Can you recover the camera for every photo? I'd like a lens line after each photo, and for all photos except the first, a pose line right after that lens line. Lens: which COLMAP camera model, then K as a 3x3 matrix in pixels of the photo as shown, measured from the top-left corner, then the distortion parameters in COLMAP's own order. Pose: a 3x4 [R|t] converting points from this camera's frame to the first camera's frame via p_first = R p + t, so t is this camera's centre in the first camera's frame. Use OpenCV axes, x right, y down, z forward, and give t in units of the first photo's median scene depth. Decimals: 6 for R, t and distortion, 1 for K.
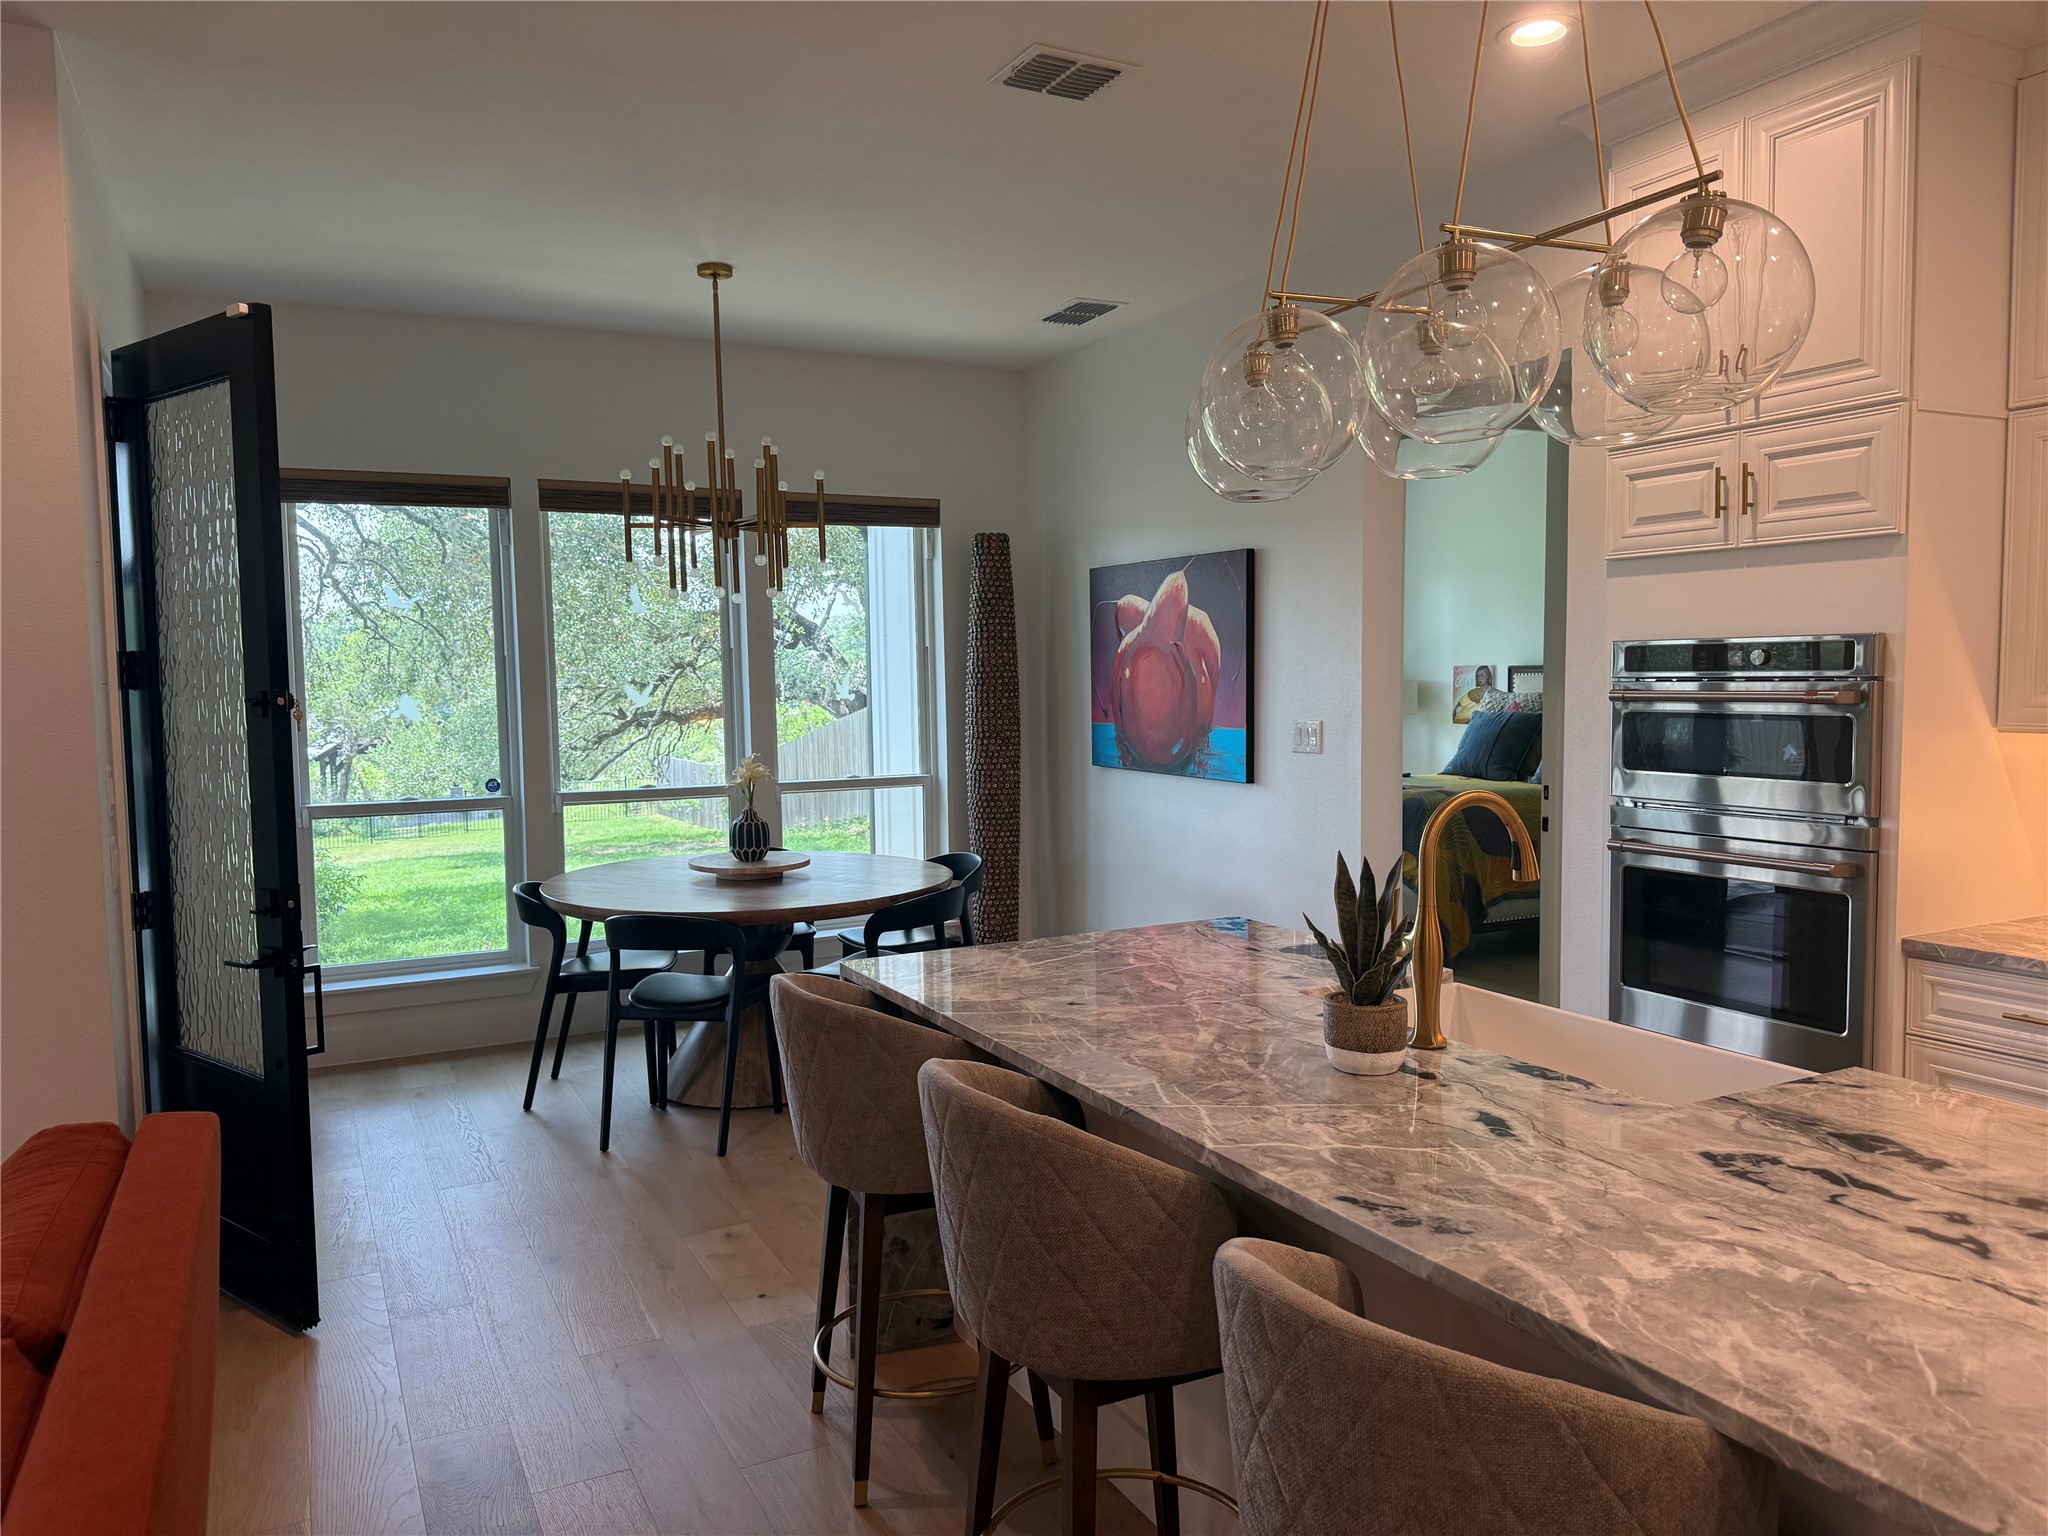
lens RADIAL K [[1445.8, 0, 1045.7], [0, 1445.8, 766.3], [0, 0, 1]] dist [0.022116, -0.029674]
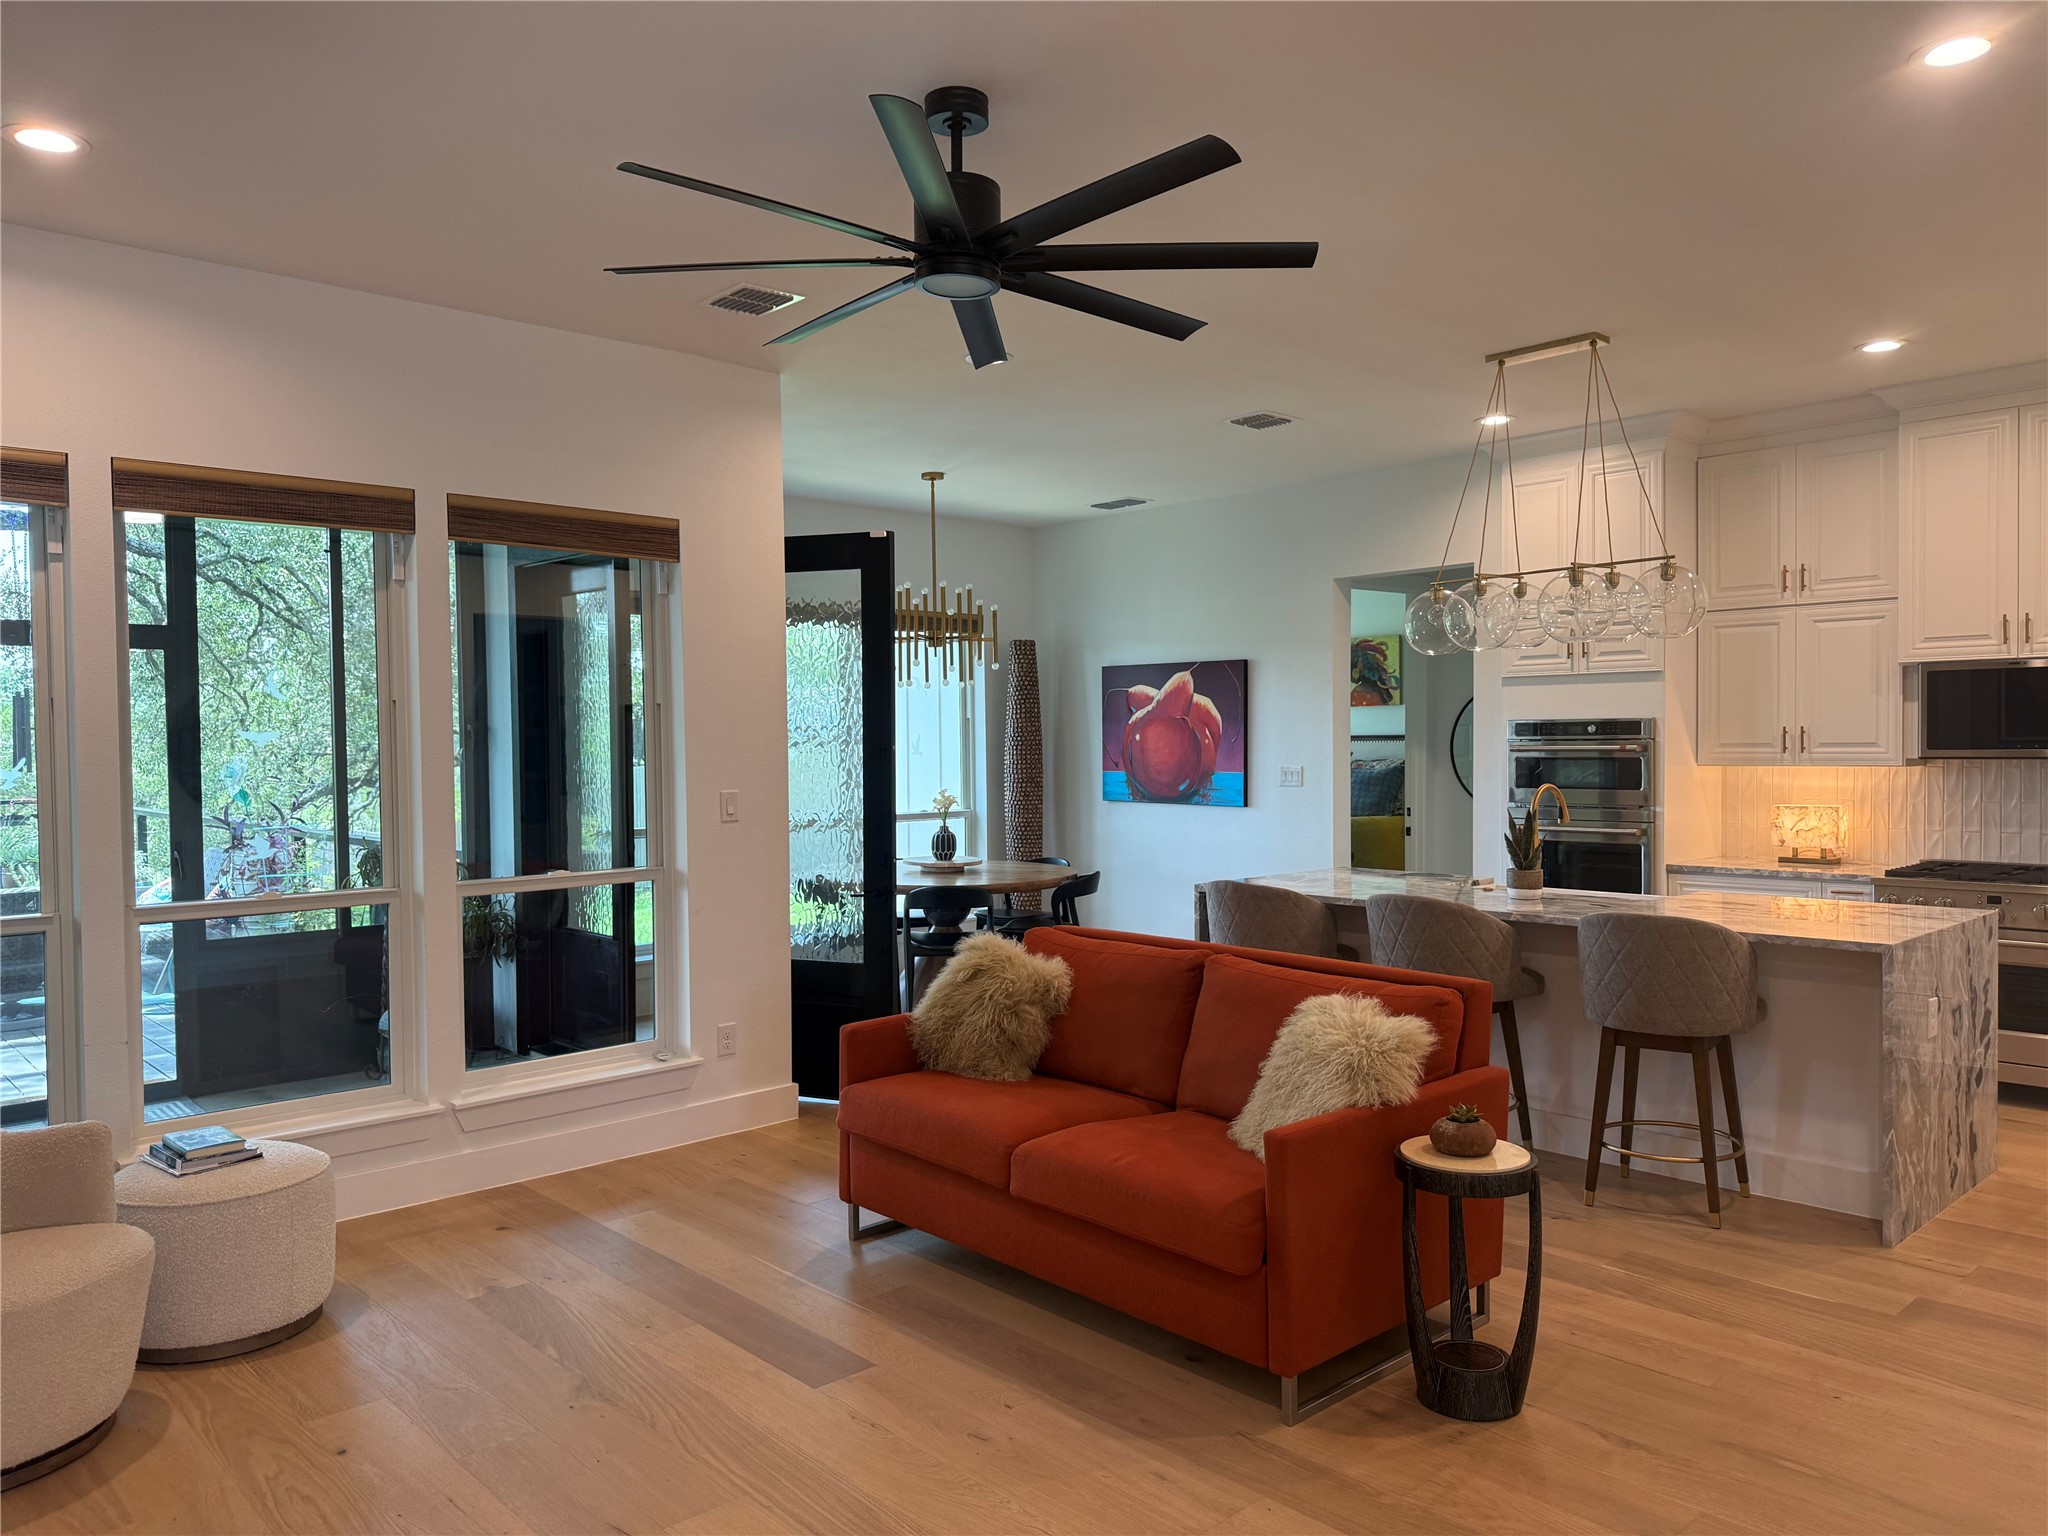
lens RADIAL K [[1445.8, 0, 1012.7], [0, 1445.8, 768.2], [0, 0, 1]] dist [0.022116, -0.029674]
pose [[0.967296, 0.001158, 0.253648, -0.464121], [0.011036, 0.998850, -0.046650, 0.037249], [-0.253410, 0.047923, 0.966171, -0.428060]]
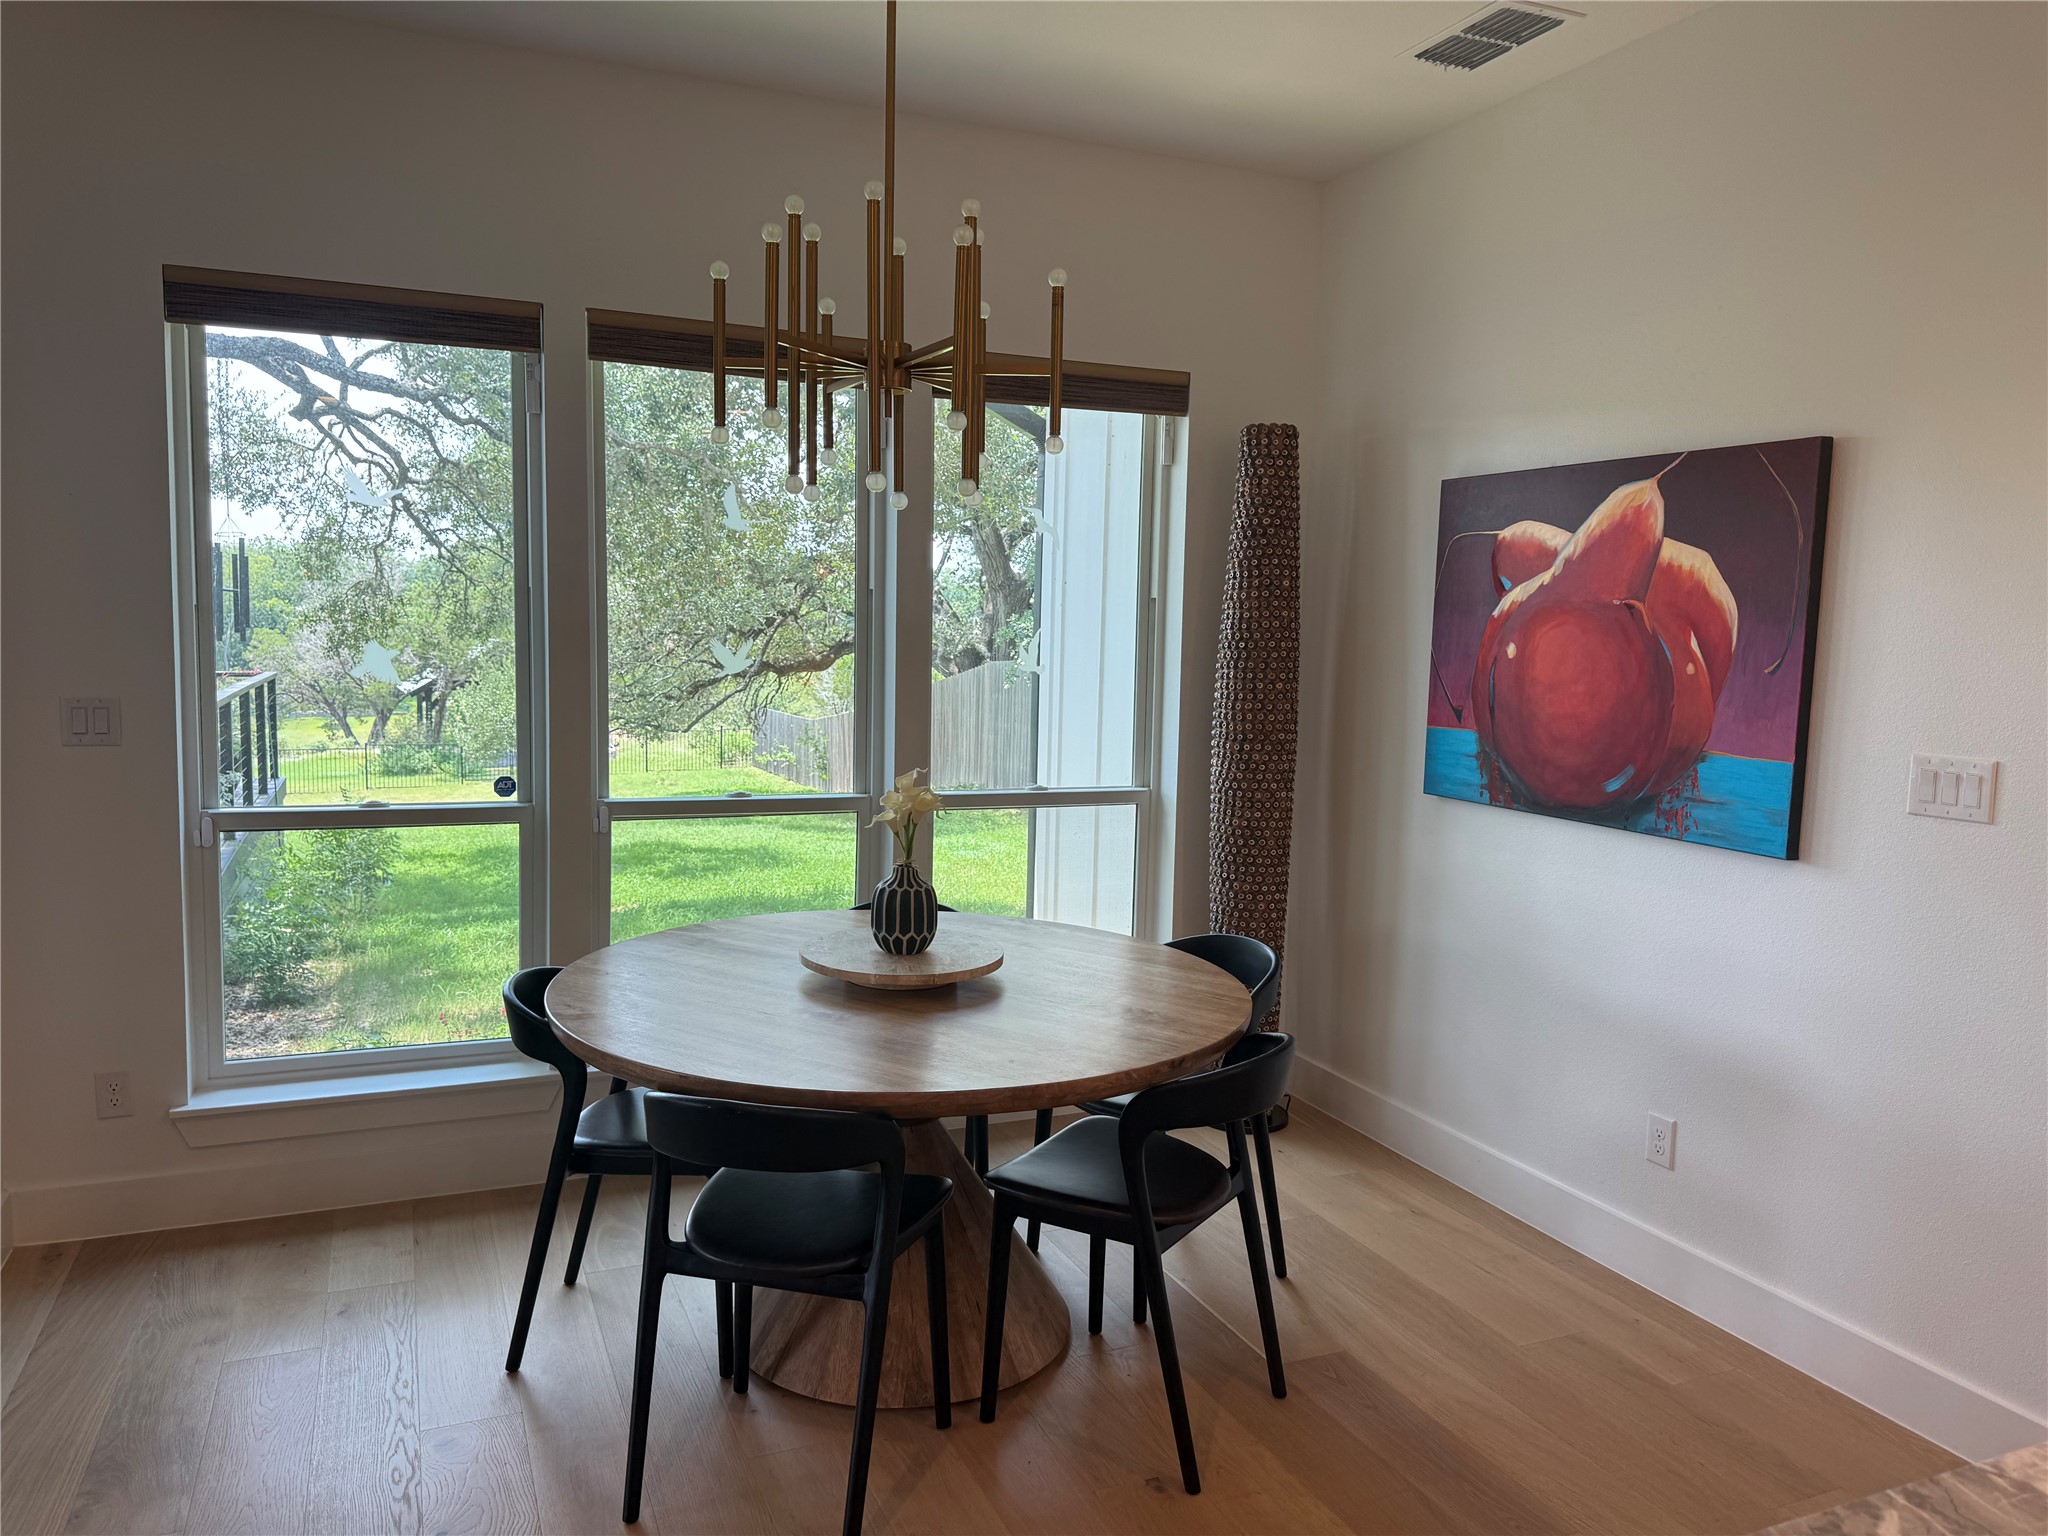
lens RADIAL K [[1445.8, 0, 1005.6], [0, 1445.8, 769.7], [0, 0, 1]] dist [0.022116, -0.029674]
pose [[0.995050, 0.046567, -0.087794, -0.103699], [-0.043857, 0.998507, 0.032550, -0.025707], [0.089179, -0.028538, 0.995607, 0.381219]]
